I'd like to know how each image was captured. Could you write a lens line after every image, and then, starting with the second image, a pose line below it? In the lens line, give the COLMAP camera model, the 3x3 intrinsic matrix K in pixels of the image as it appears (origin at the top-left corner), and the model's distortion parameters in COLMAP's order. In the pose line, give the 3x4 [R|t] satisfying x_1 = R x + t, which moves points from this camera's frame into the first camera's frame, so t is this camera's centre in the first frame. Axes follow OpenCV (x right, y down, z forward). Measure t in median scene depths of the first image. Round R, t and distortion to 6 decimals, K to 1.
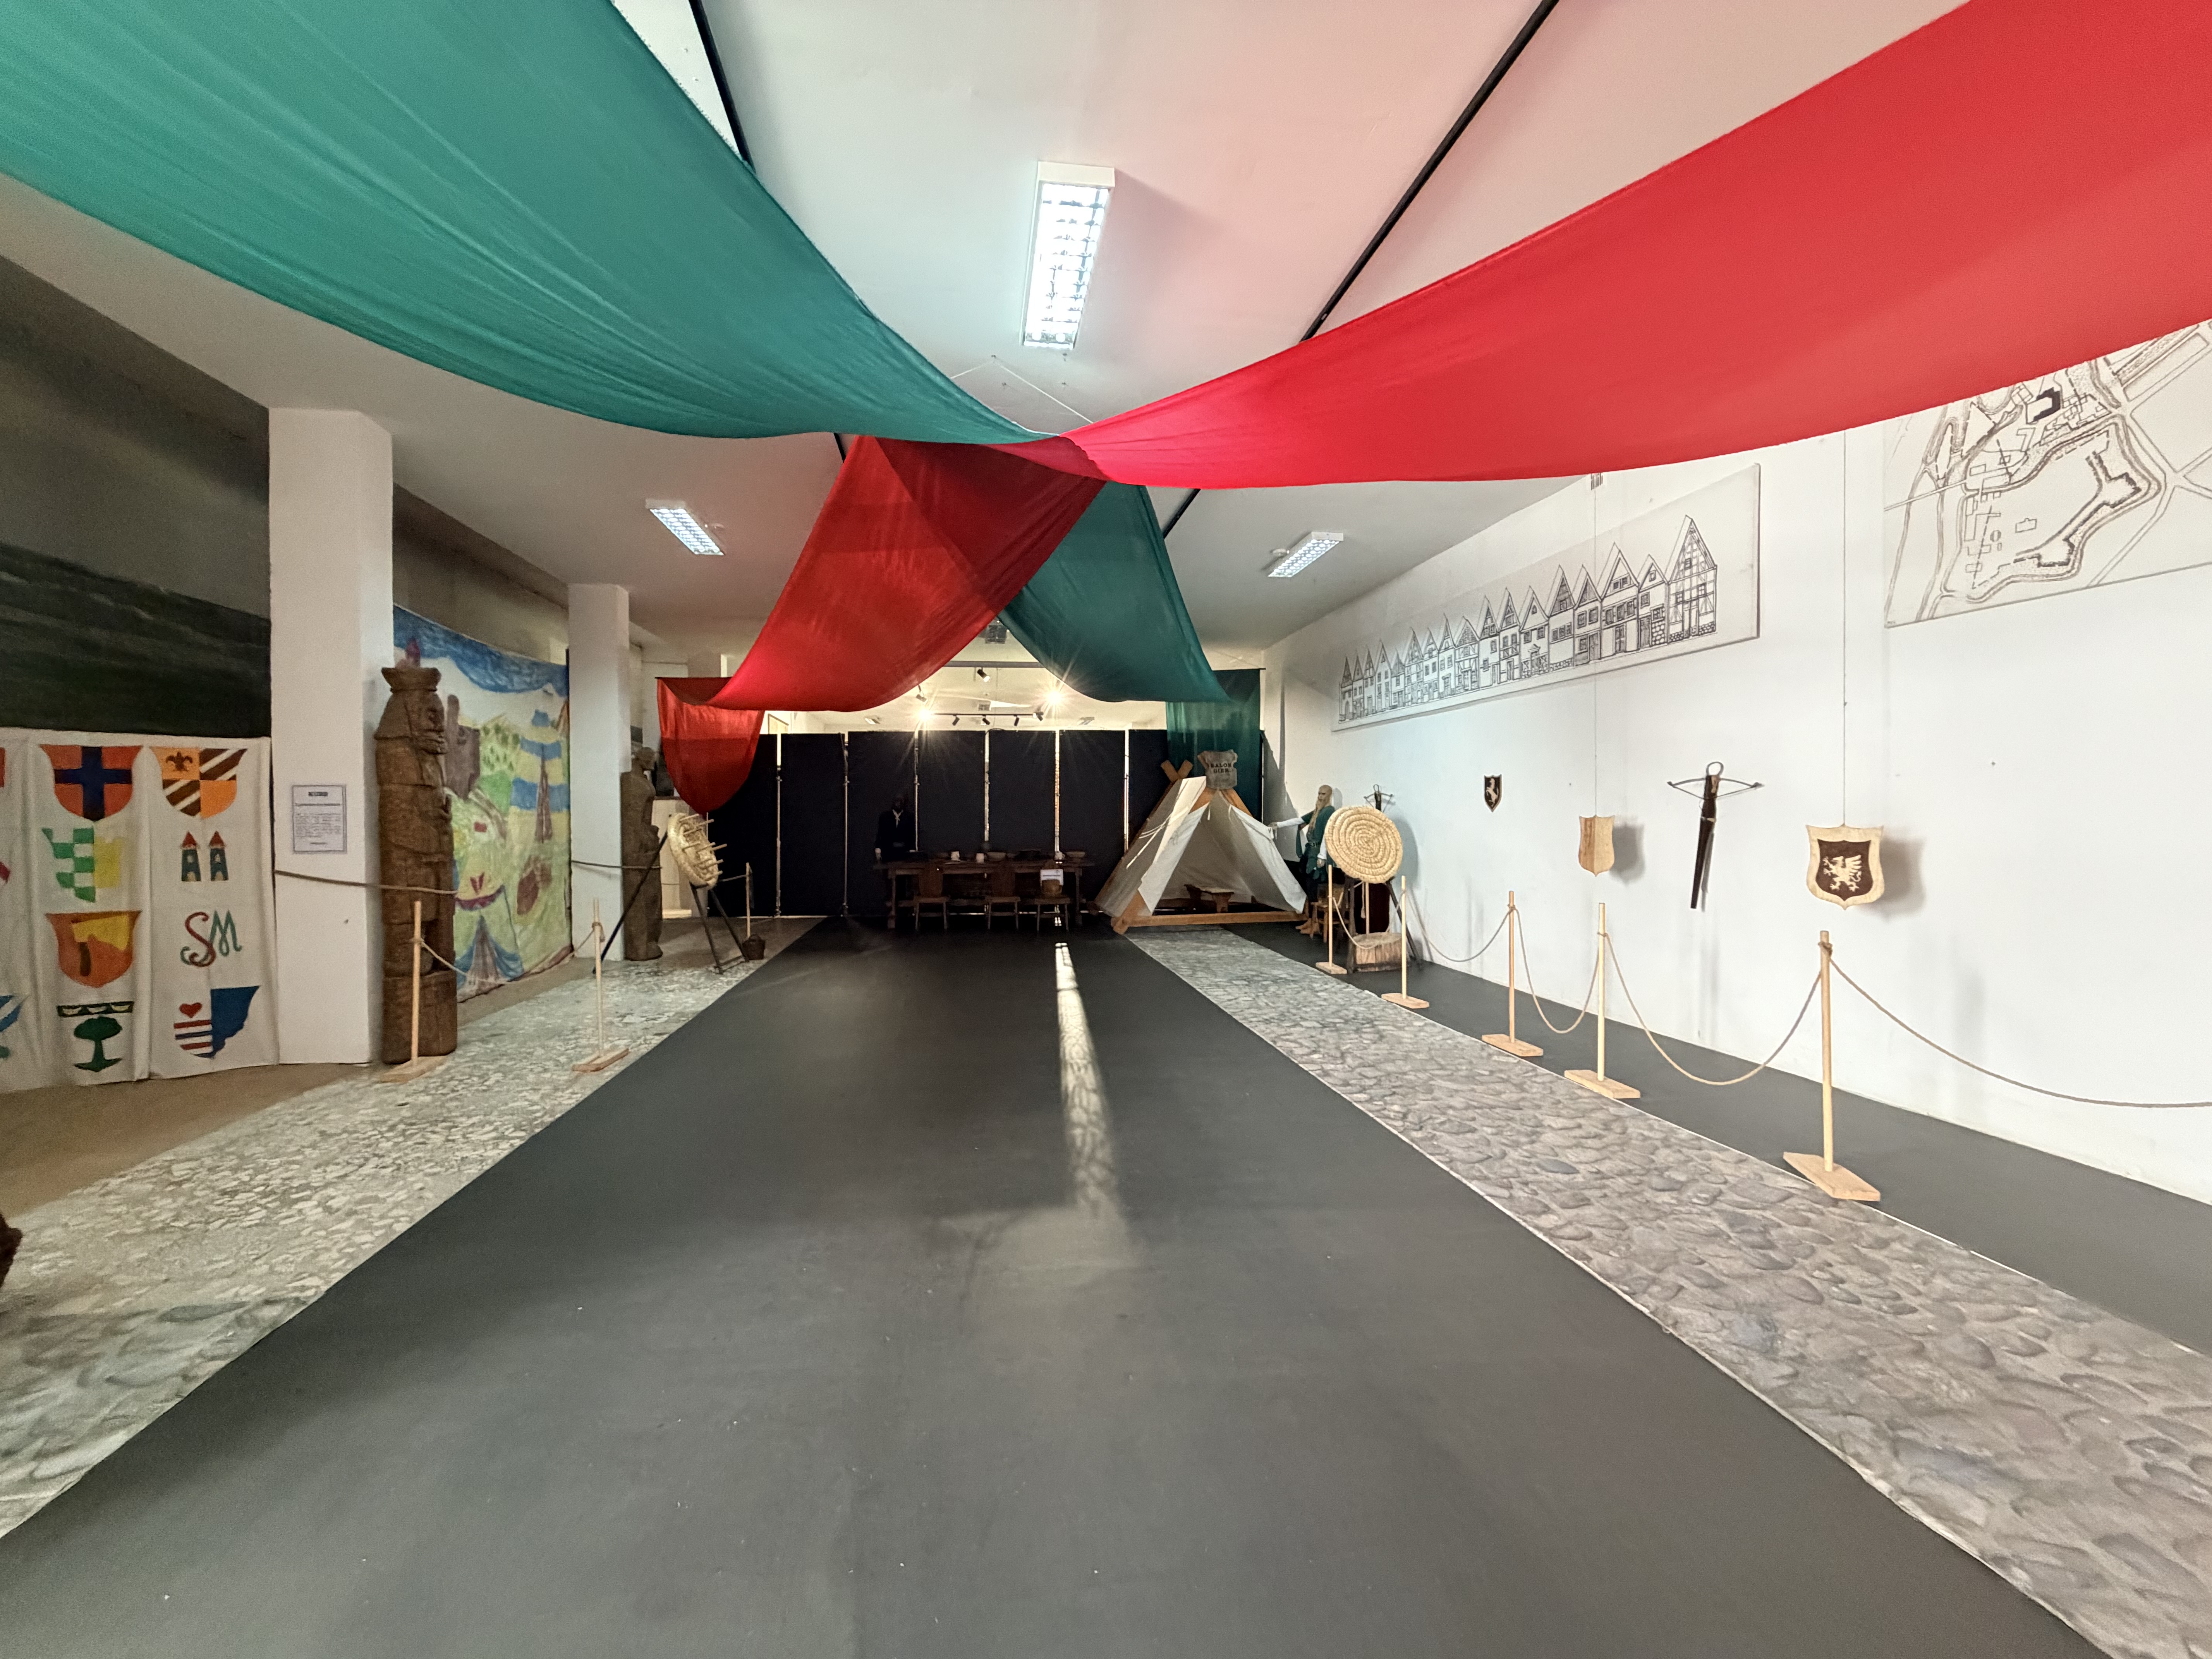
lens RADIAL K [[884.8, 0, 1106.0], [0, 884.8, 829.5], [0, 0, 1]] dist [-0.000247, 0.000361]
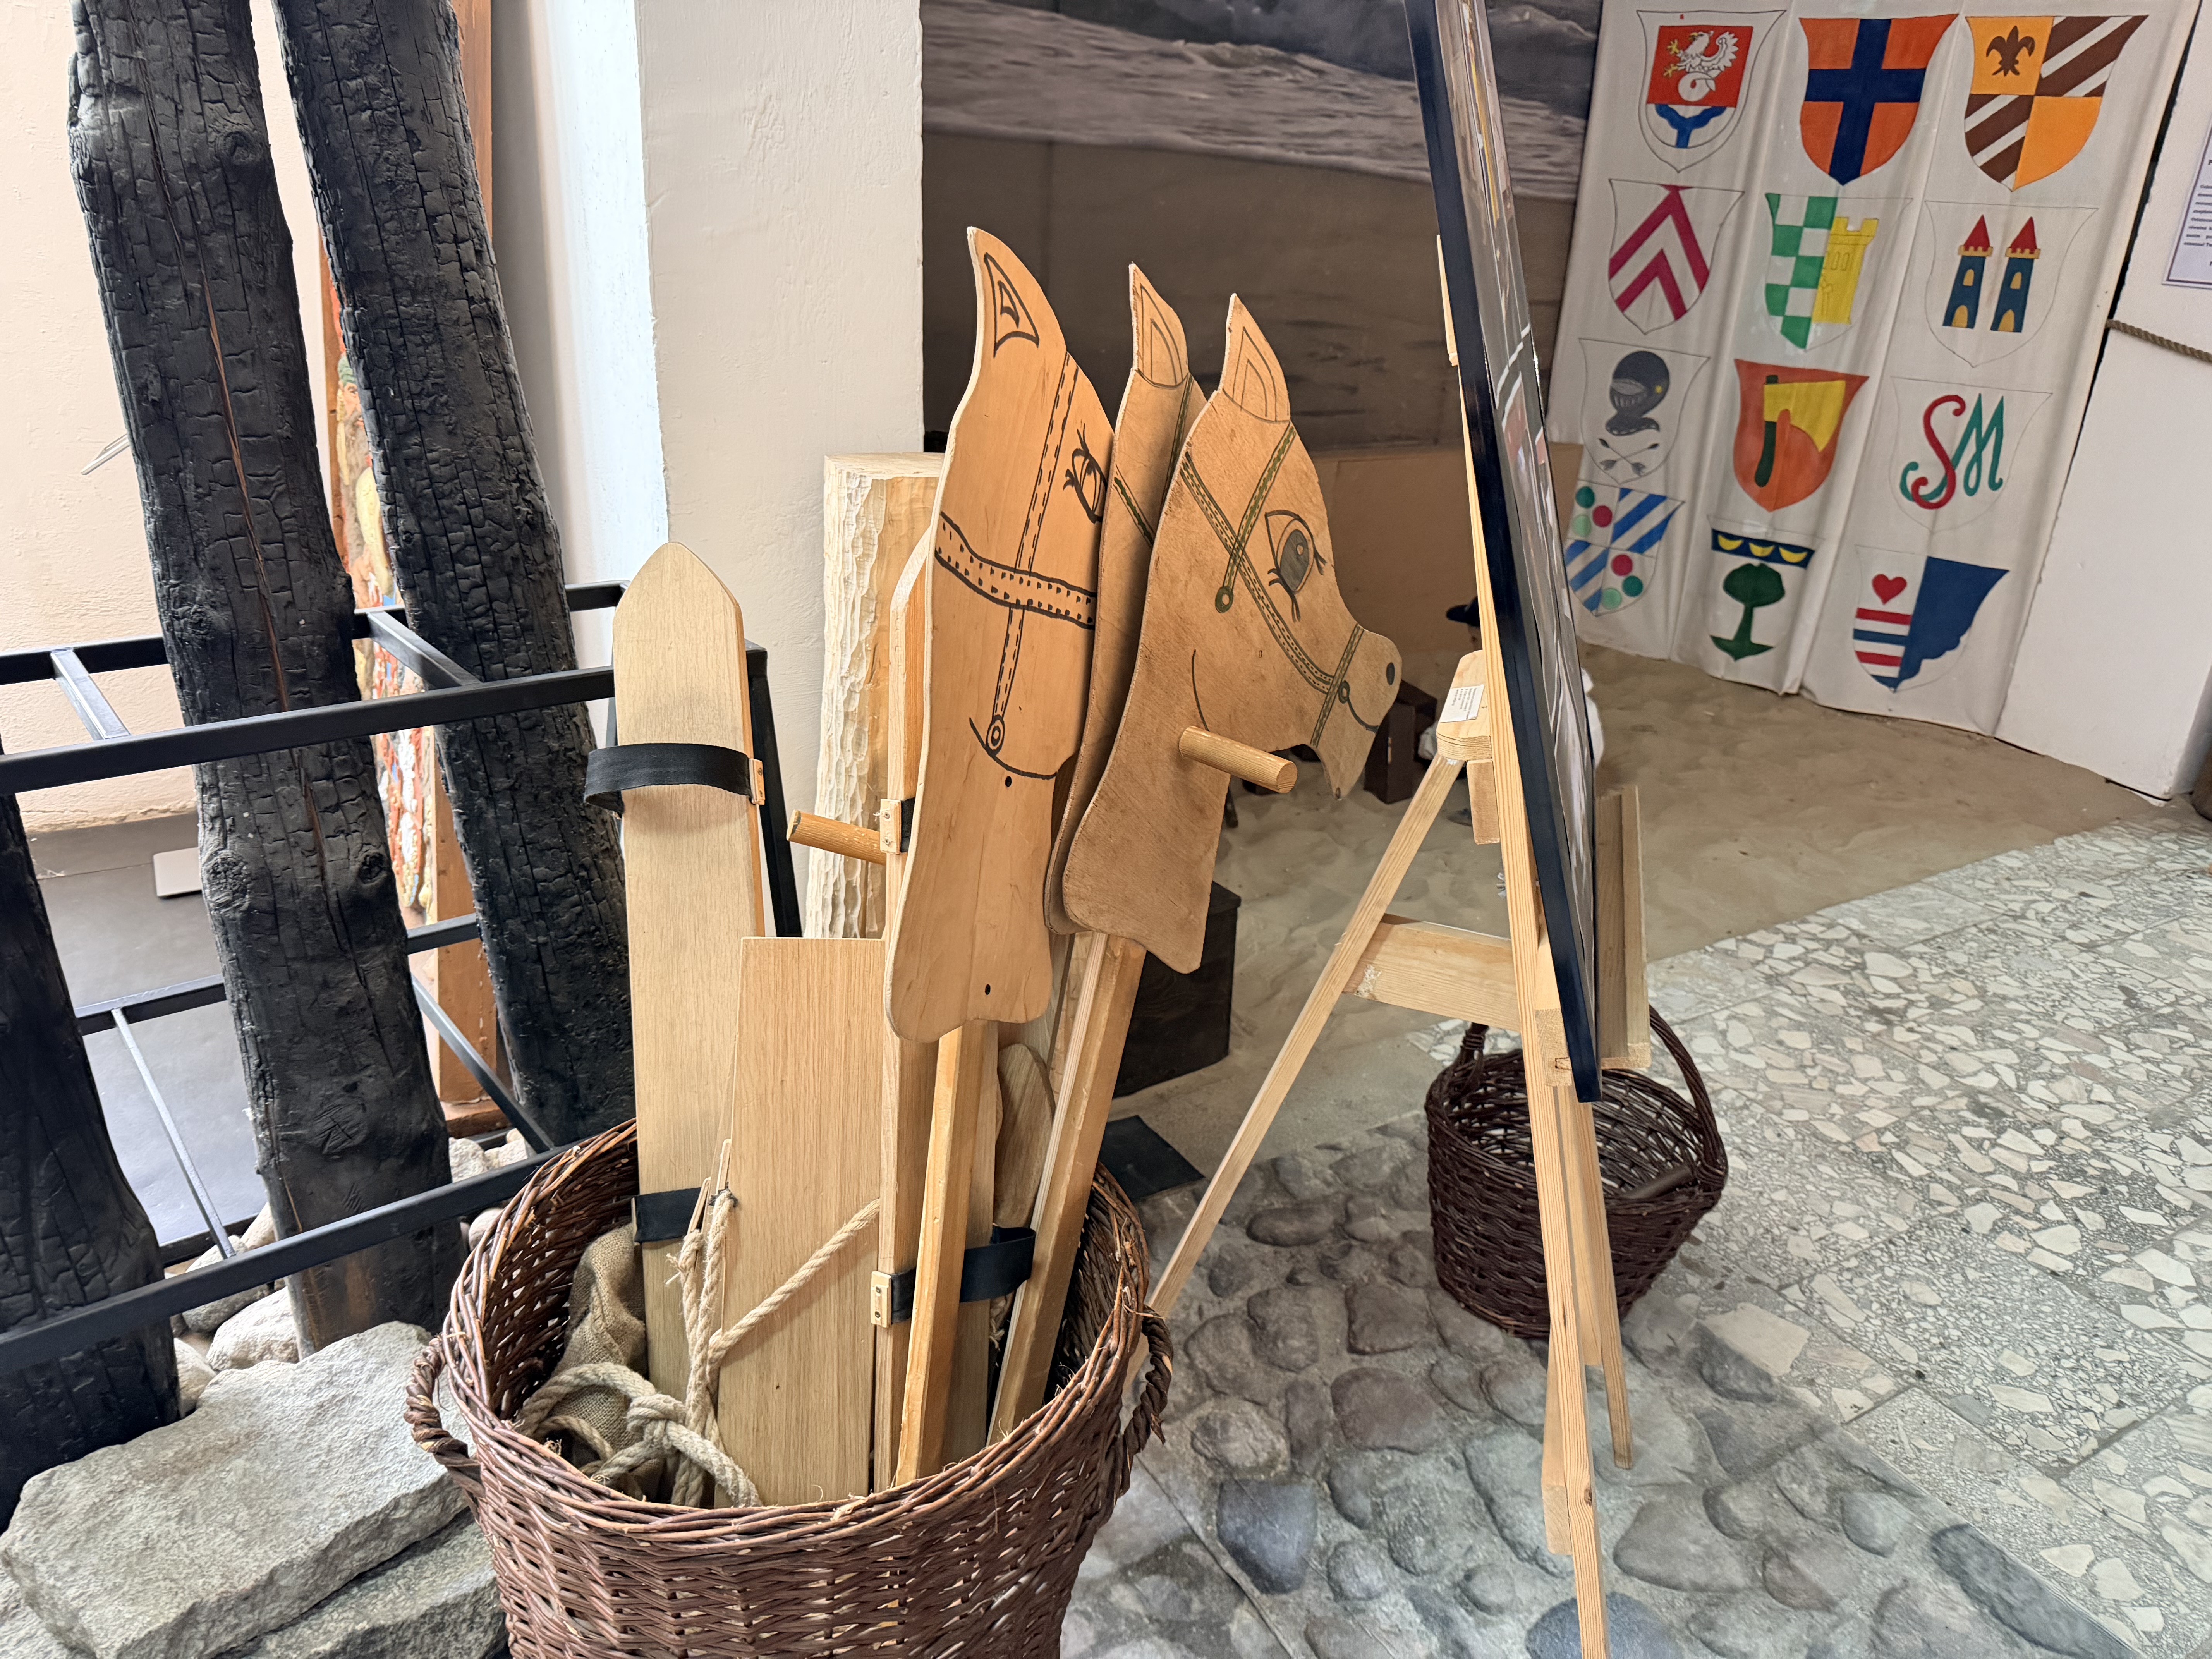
lens RADIAL K [[1587.6, 0, 1095.5], [0, 1587.6, 816.7], [0, 0, 1]] dist [-0.000007, -0.005317]
pose [[0.380881, 0.376147, -0.844656, -0.385524], [-0.073107, 0.922904, 0.378027, 0.013120], [0.921729, -0.082233, 0.379015, 0.221614]]
